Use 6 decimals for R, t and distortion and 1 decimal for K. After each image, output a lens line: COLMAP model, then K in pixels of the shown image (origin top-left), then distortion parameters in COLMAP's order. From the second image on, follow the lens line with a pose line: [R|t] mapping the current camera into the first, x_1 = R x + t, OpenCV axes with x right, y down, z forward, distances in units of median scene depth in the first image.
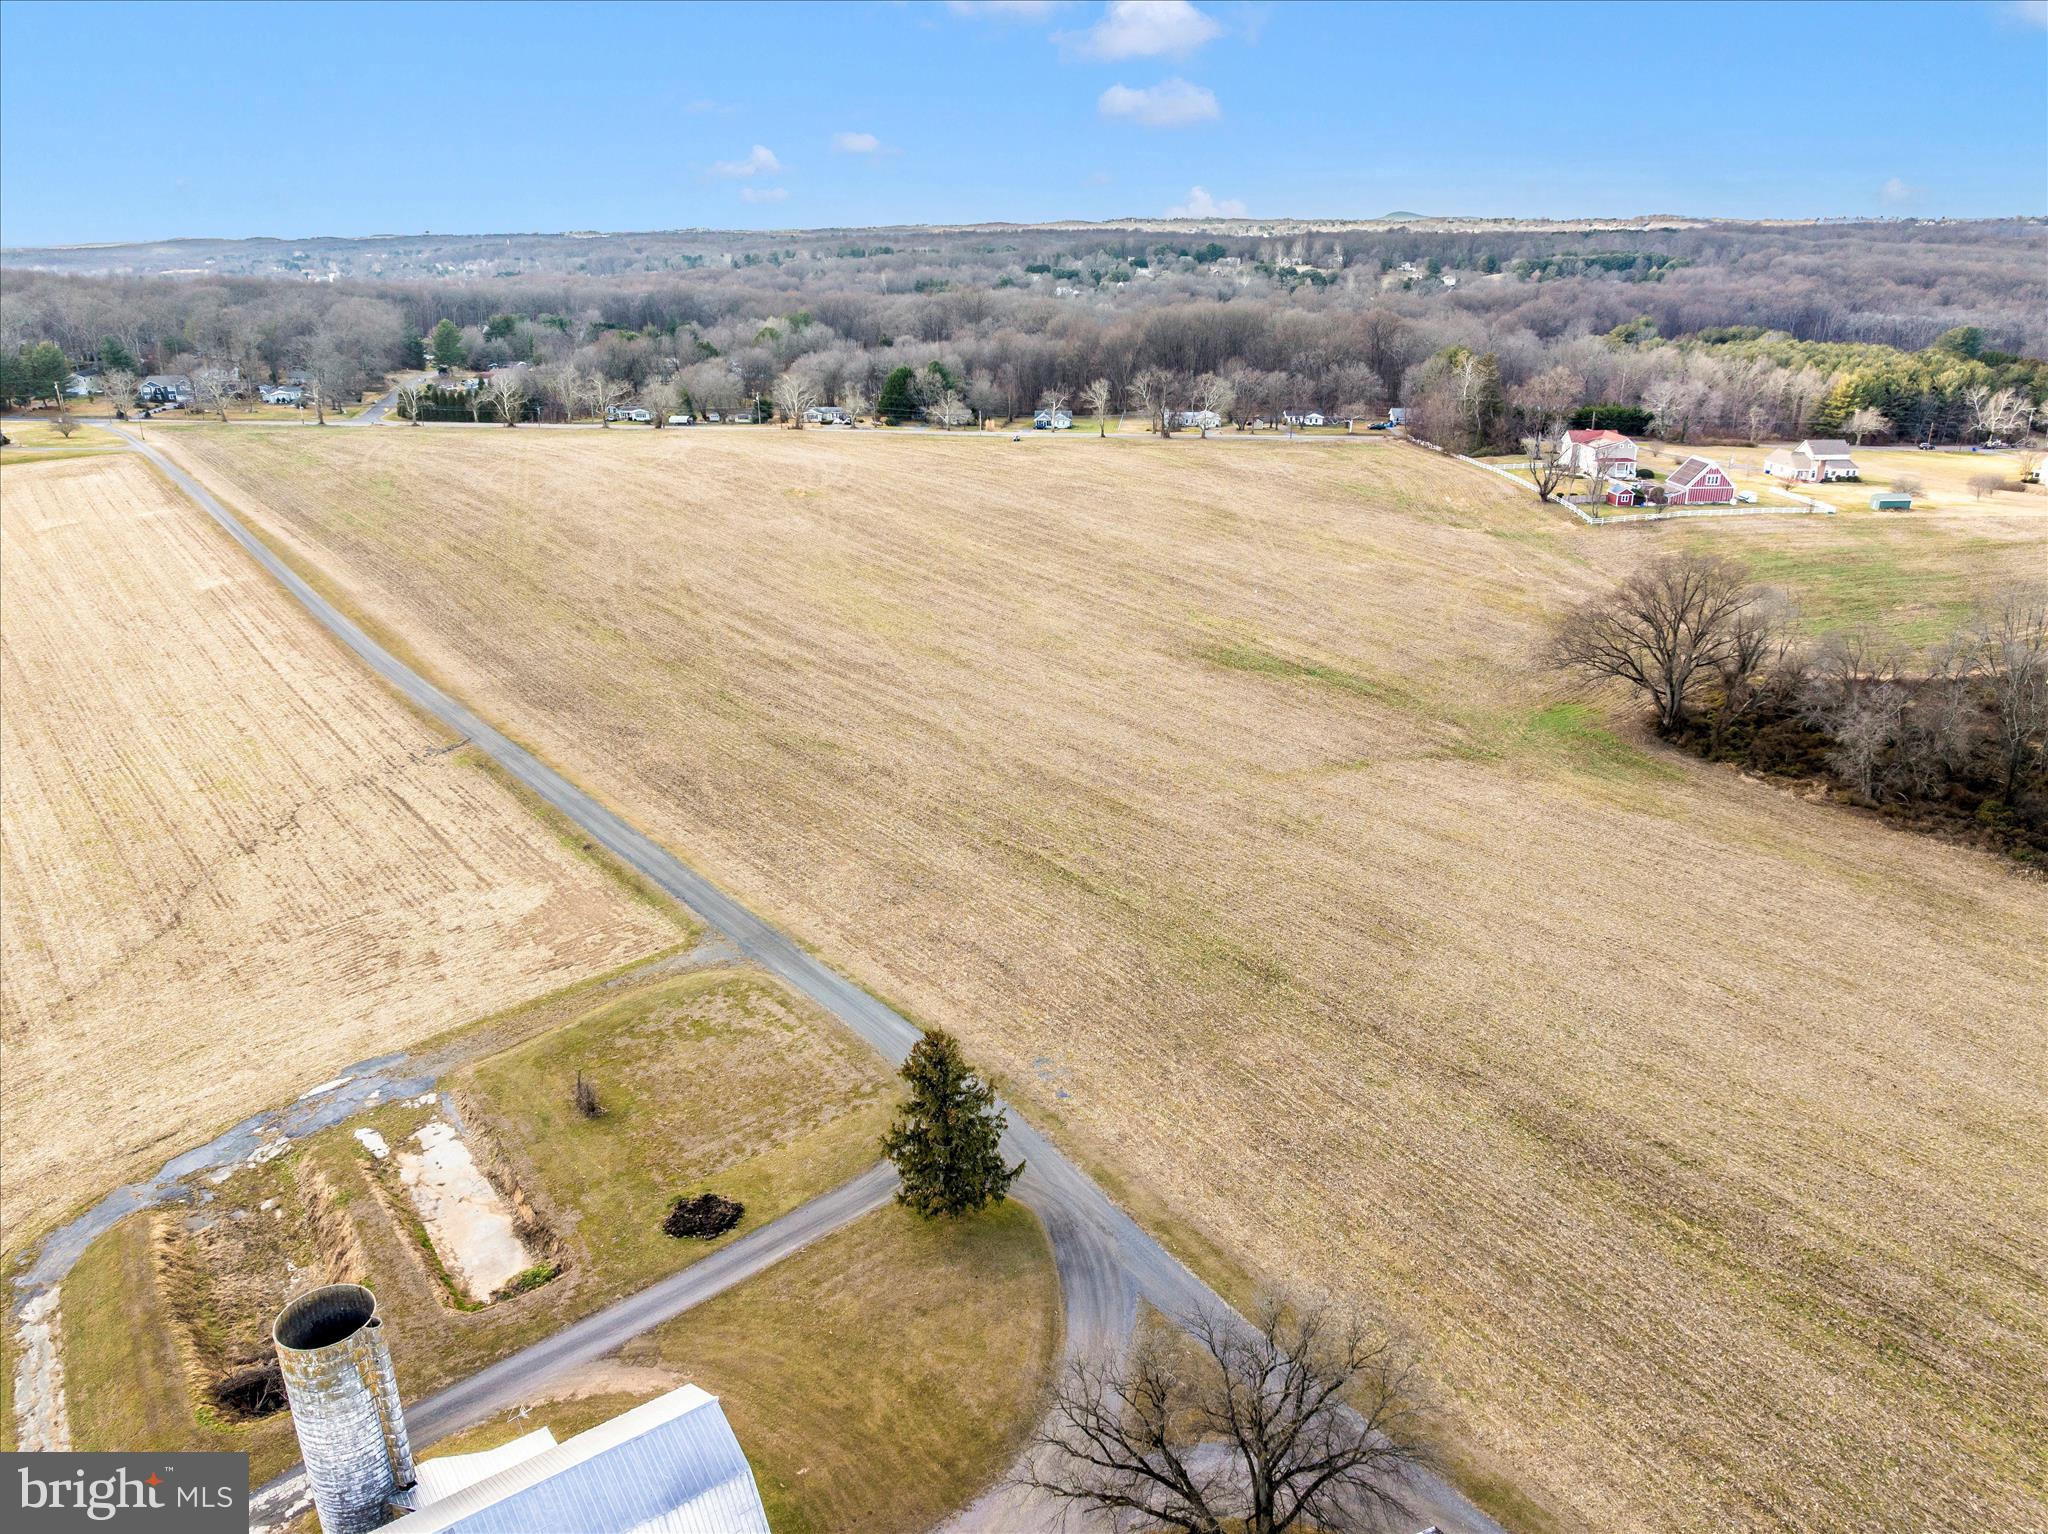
lens RADIAL K [[1449.9, 0, 1035.9], [0, 1449.9, 749.8], [0, 0, 1]] dist [-0.038017, -0.000227]
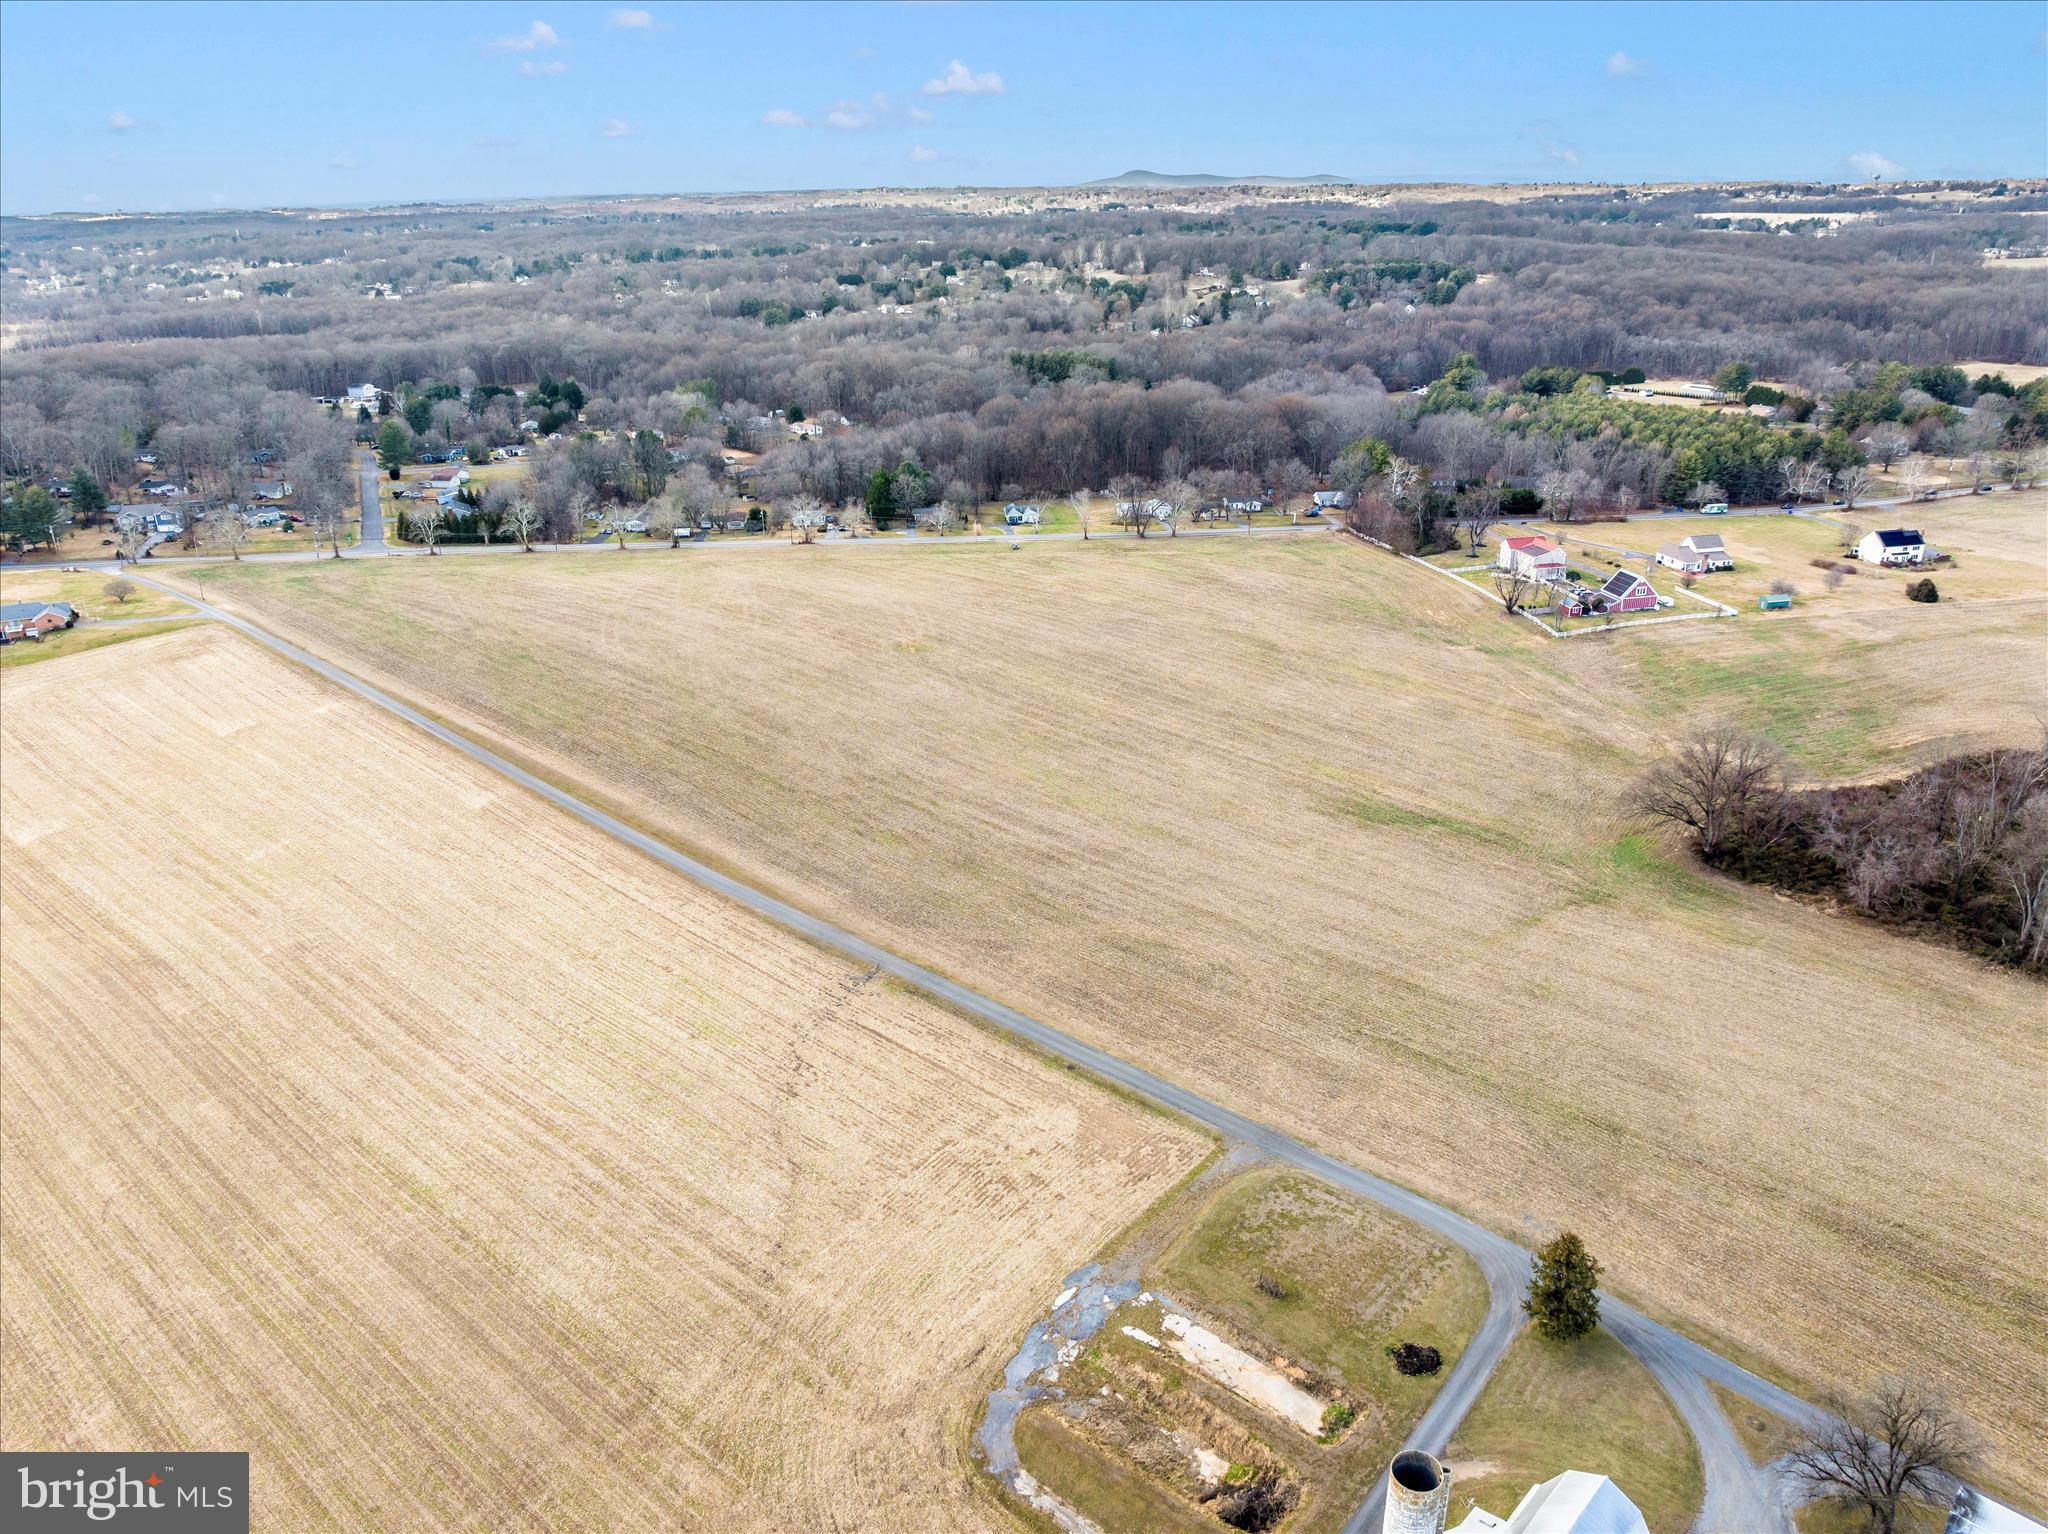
lens RADIAL K [[1442.4, 0, 1033.9], [0, 1442.4, 771.2], [0, 0, 1]] dist [-0.044321, 0.010200]
pose [[0.985308, -0.072971, 0.154410, -0.372973], [0.066429, 0.996678, 0.047122, -0.191268], [-0.157336, -0.036172, 0.986882, -0.212477]]
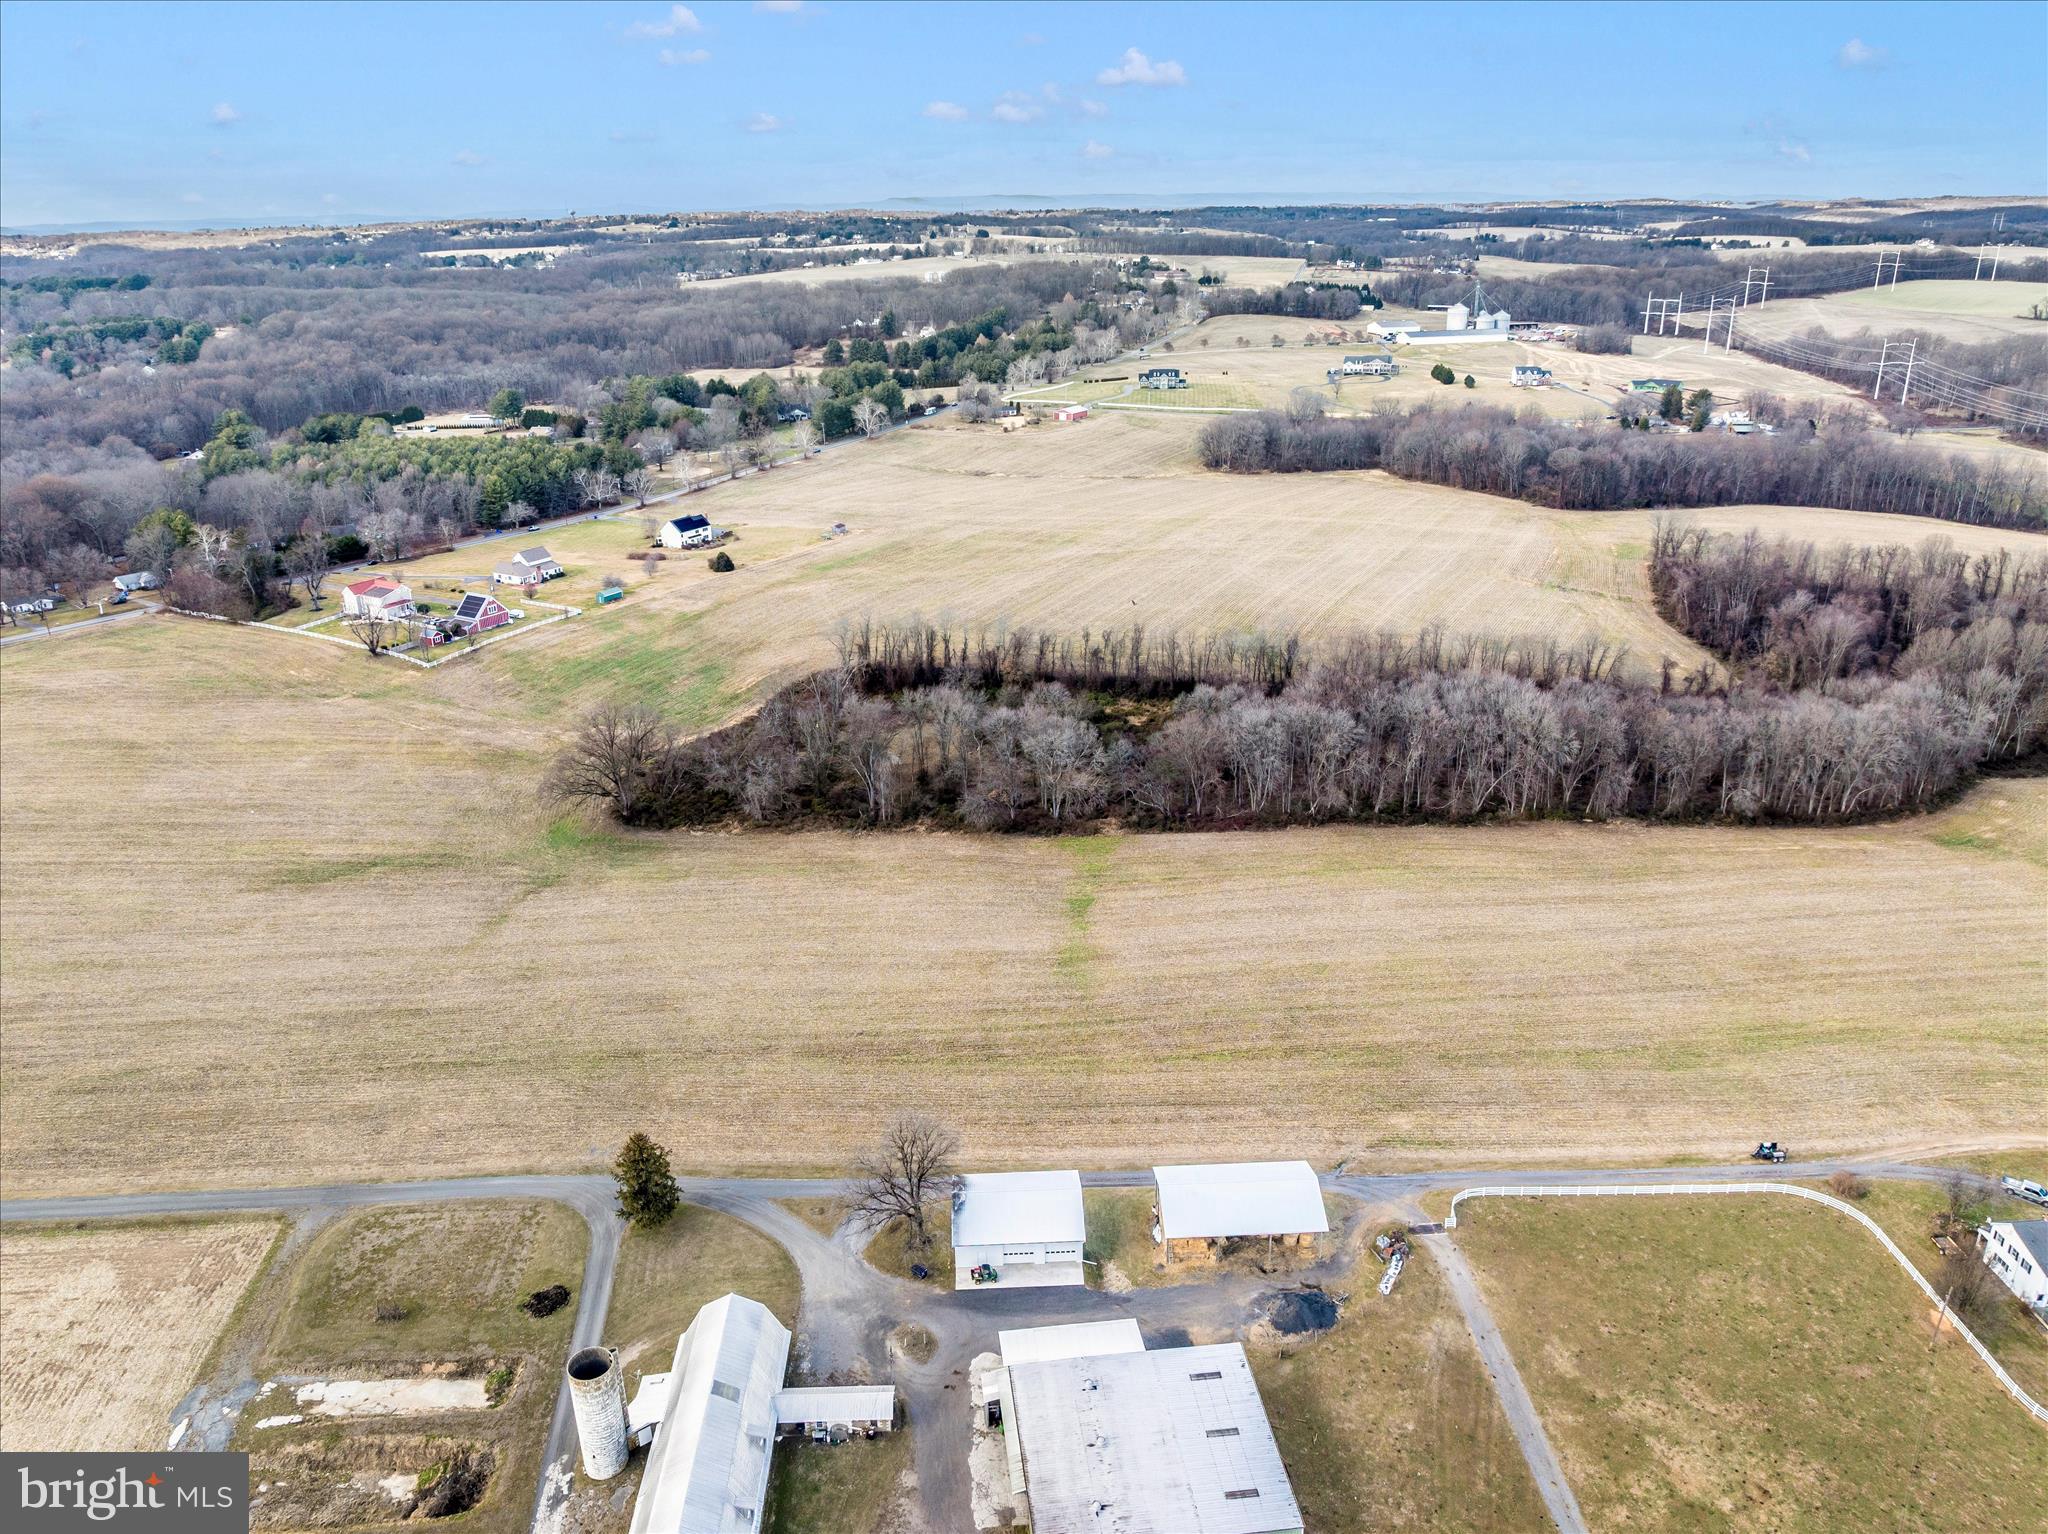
lens RADIAL K [[1449.7, 0, 1043.0], [0, 1449.7, 774.9], [0, 0, 1]] dist [-0.047193, 0.007400]
pose [[0.564099, -0.307625, 0.766263, -0.454890], [0.290596, 0.942601, 0.164491, -0.174748], [-0.772882, 0.129884, 0.621115, -0.283911]]
